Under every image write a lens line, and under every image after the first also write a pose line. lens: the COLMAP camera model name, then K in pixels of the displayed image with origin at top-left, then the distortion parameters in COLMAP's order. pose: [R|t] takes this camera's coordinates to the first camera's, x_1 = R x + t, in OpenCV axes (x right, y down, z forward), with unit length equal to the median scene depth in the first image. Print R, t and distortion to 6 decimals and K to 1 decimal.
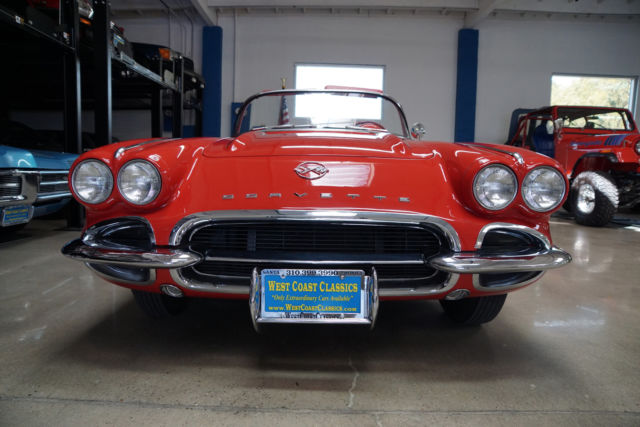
lens RADIAL K [[432.1, 0, 317.9], [0, 432.1, 218.1], [0, 0, 1]] dist [-0.127626, 0.079953]
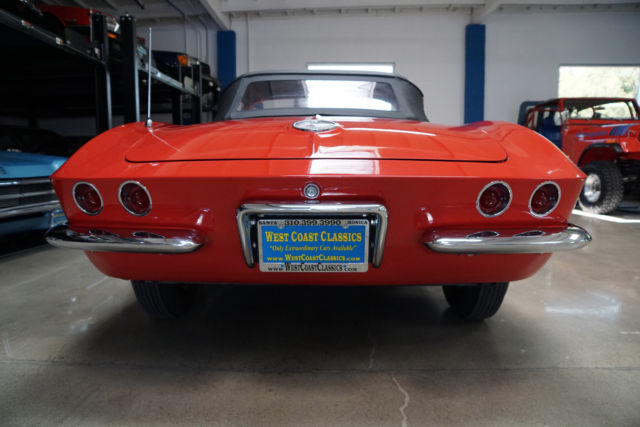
lens RADIAL K [[432.1, 0, 318.8], [0, 432.1, 210.9], [0, 0, 1]] dist [-0.127626, 0.079953]
pose [[0.999237, -0.025318, -0.029743, -0.008824], [0.025176, 0.999670, -0.005139, -0.003048], [0.029863, 0.004386, 0.999544, -0.083548]]
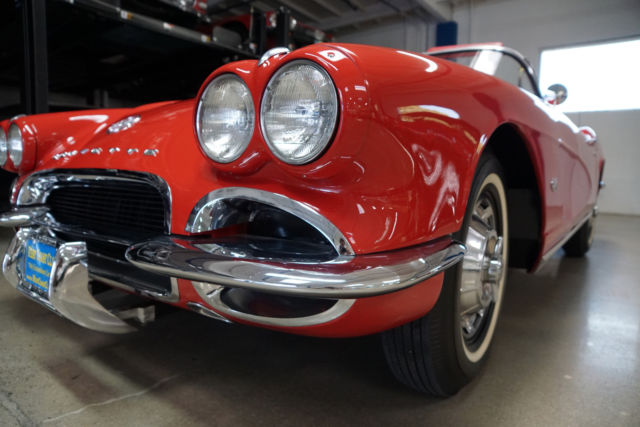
lens RADIAL K [[432.1, 0, 316.4], [0, 432.1, 218.0], [0, 0, 1]] dist [-0.127626, 0.079953]
pose [[0.795829, 0.057767, -0.602760, 0.304509], [-0.072366, 0.997378, 0.000040, 0.016183], [0.601182, 0.043588, 0.797922, 0.236457]]
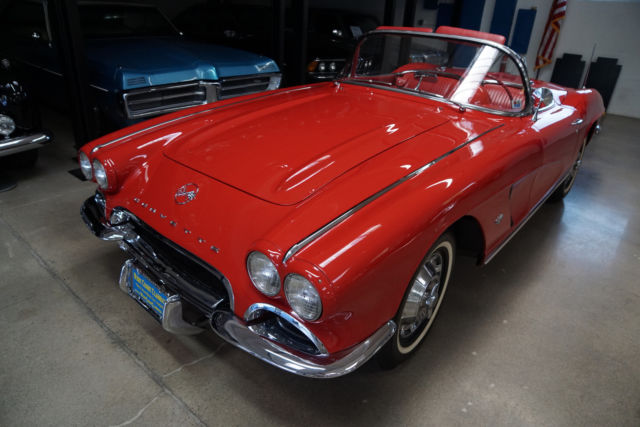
lens RADIAL K [[432.1, 0, 318.8], [0, 432.1, 222.8], [0, 0, 1]] dist [-0.127626, 0.079953]
pose [[0.763690, 0.312272, -0.565035, 0.372533], [-0.111541, 0.925892, 0.360947, -0.196778], [0.635875, -0.212627, 0.741925, 0.141013]]
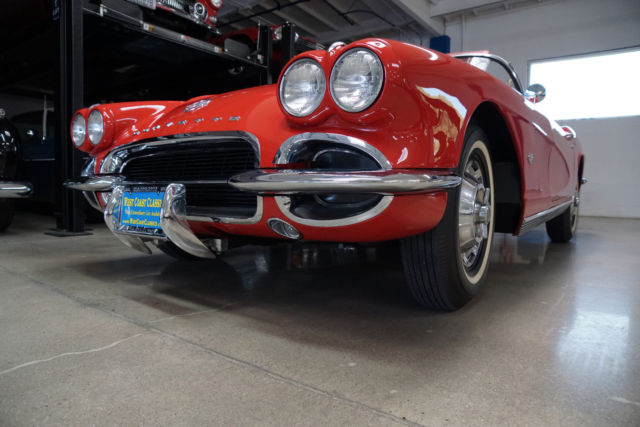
lens RADIAL K [[432.1, 0, 317.6], [0, 432.1, 219.2], [0, 0, 1]] dist [-0.127626, 0.079953]
pose [[0.805154, 0.036762, -0.591926, 0.336355], [-0.067120, 0.997313, -0.029359, 0.070820], [0.589256, 0.063368, 0.805458, 0.142290]]
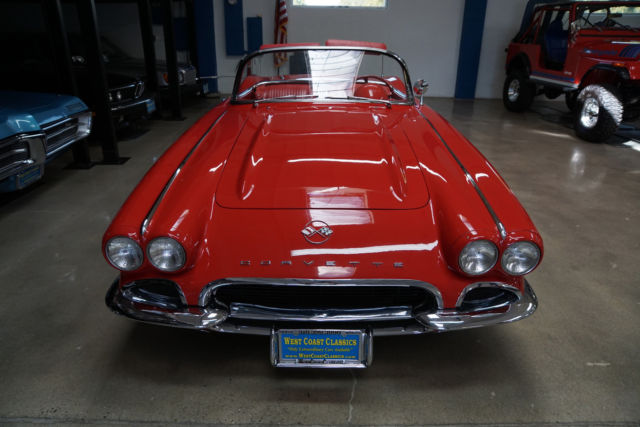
lens RADIAL K [[432.1, 0, 319.4], [0, 432.1, 218.3], [0, 0, 1]] dist [-0.127626, 0.079953]
pose [[0.999916, -0.012931, -0.000275, -0.003248], [0.012411, 0.953300, 0.301770, -0.191608], [-0.003640, -0.301748, 0.953381, -0.022205]]
